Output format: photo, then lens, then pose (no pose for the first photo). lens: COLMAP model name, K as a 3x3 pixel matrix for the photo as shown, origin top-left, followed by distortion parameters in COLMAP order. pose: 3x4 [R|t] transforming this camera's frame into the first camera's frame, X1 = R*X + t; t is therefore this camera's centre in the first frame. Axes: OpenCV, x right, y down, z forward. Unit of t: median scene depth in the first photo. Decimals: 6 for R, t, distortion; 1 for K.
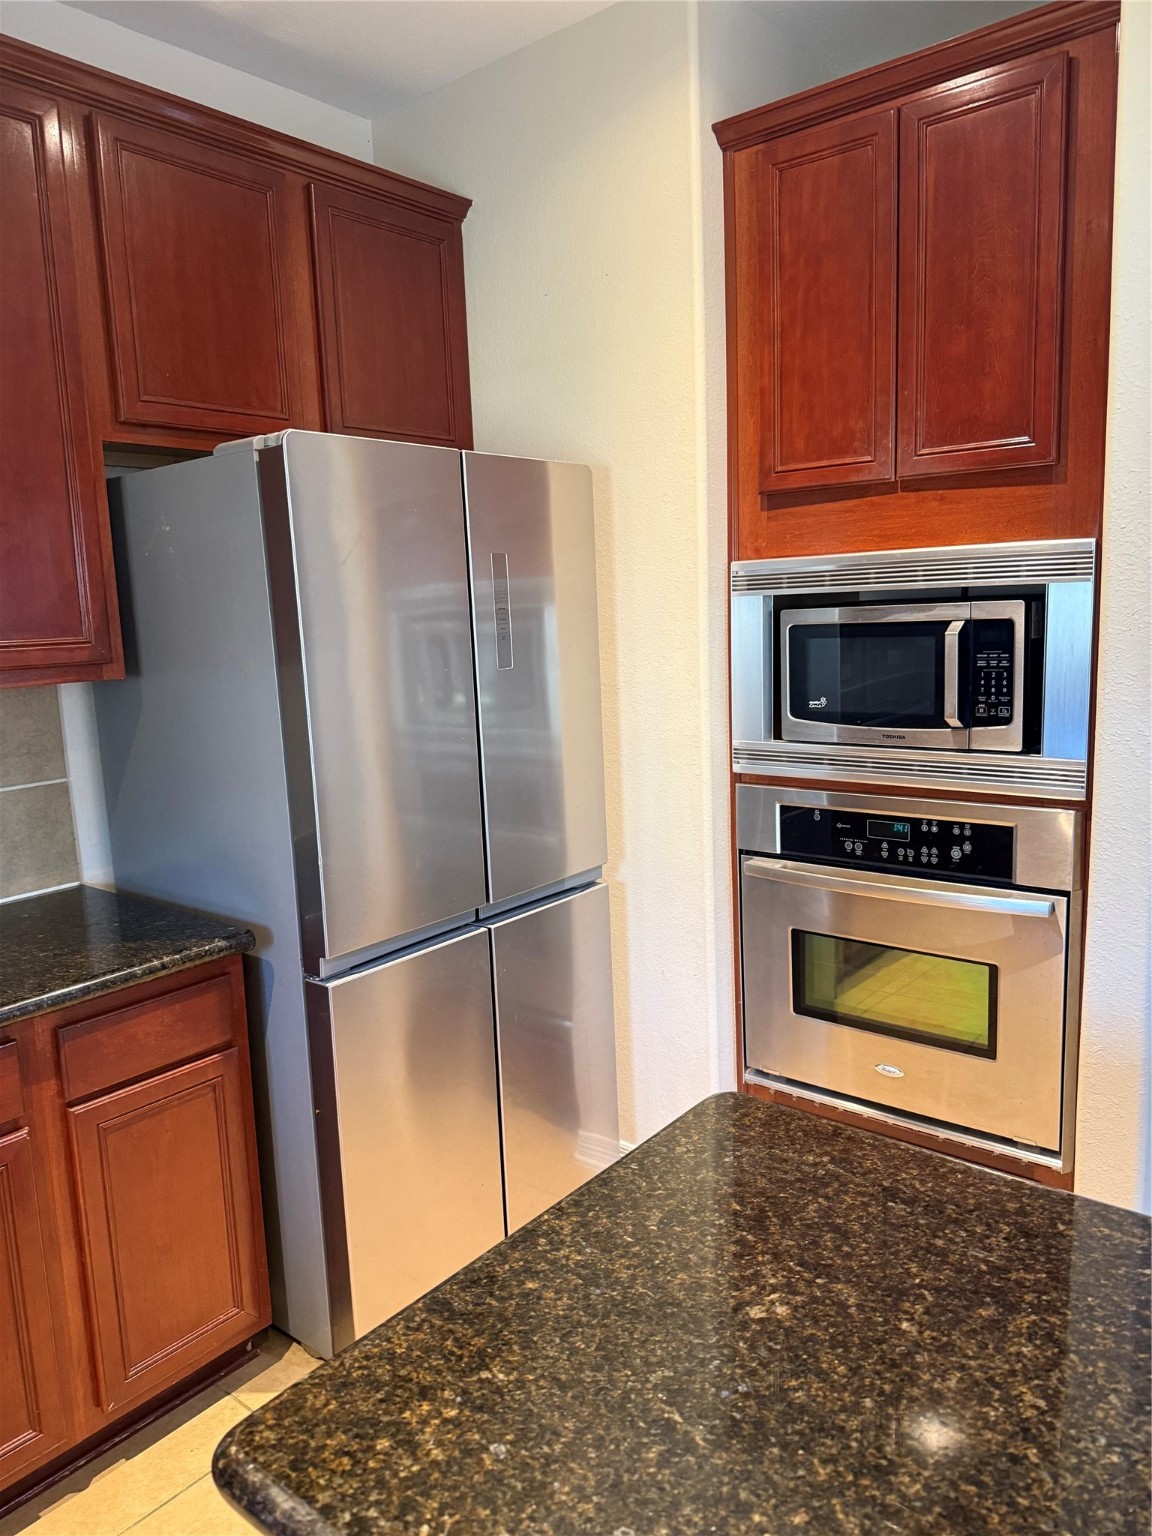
lens RADIAL K [[1082.7, 0, 576.0], [0, 1082.7, 768.0], [0, 0, 1]] dist [0.084030, -0.127159]
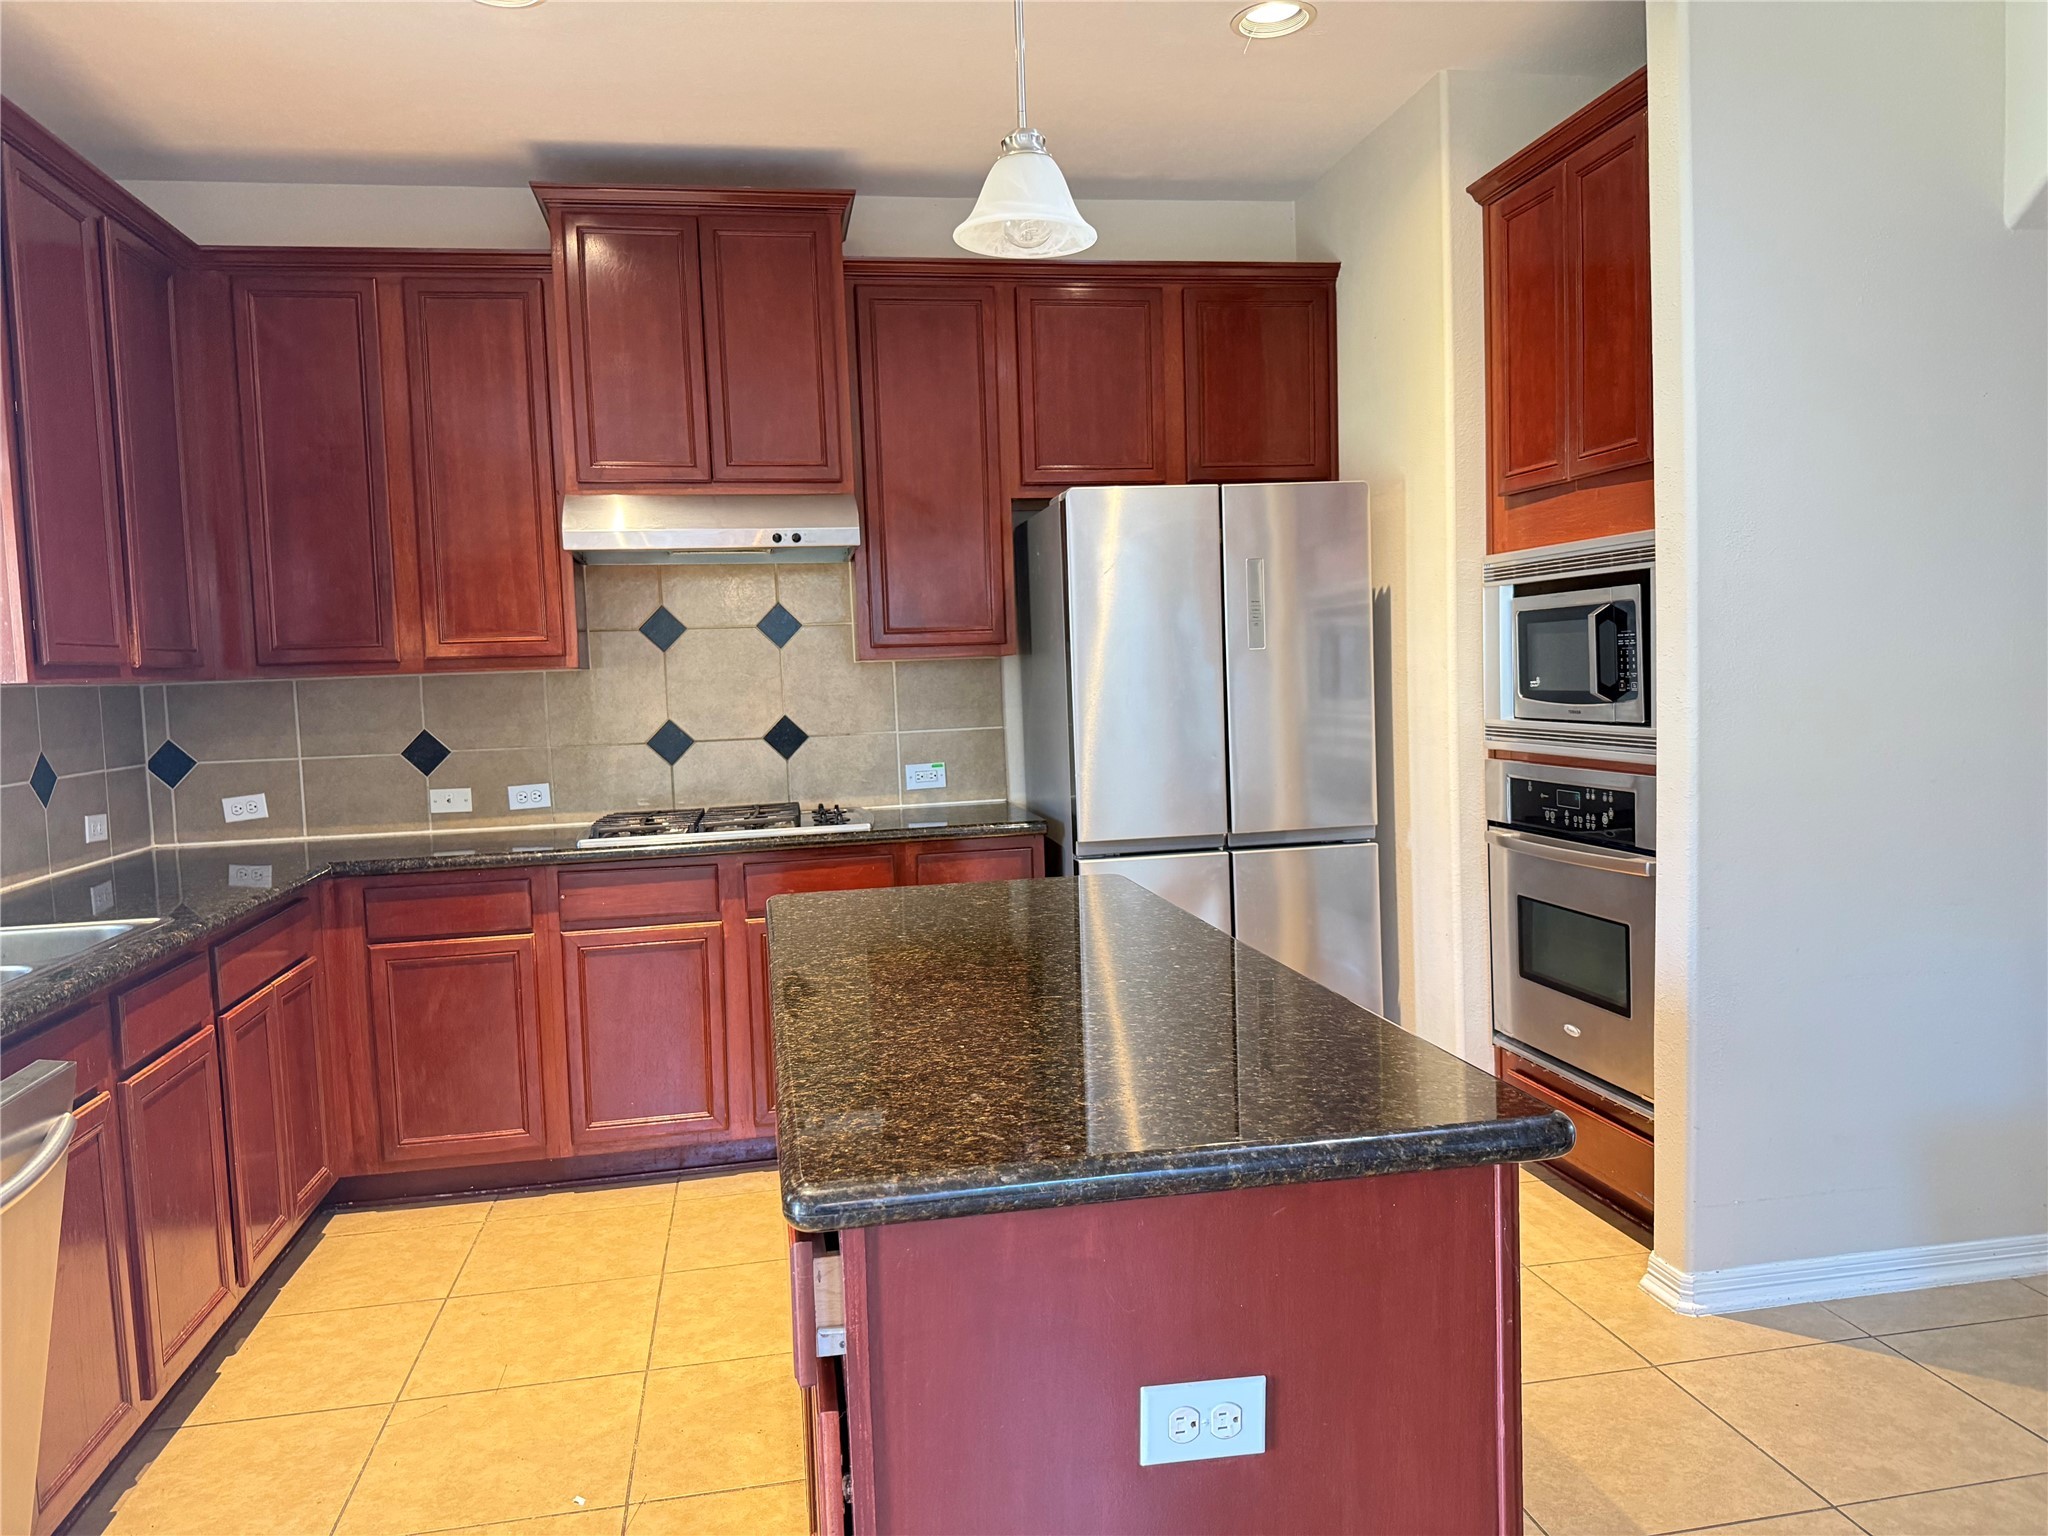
lens RADIAL K [[1578.9, 0, 1024.0], [0, 1578.9, 768.0], [0, 0, 1]] dist [0.049323, 0.000697]
pose [[0.751839, 0.048964, -0.657526, 0.912637], [-0.091683, 0.995314, -0.030715, 0.124218], [0.652941, 0.083377, 0.752806, -0.535578]]
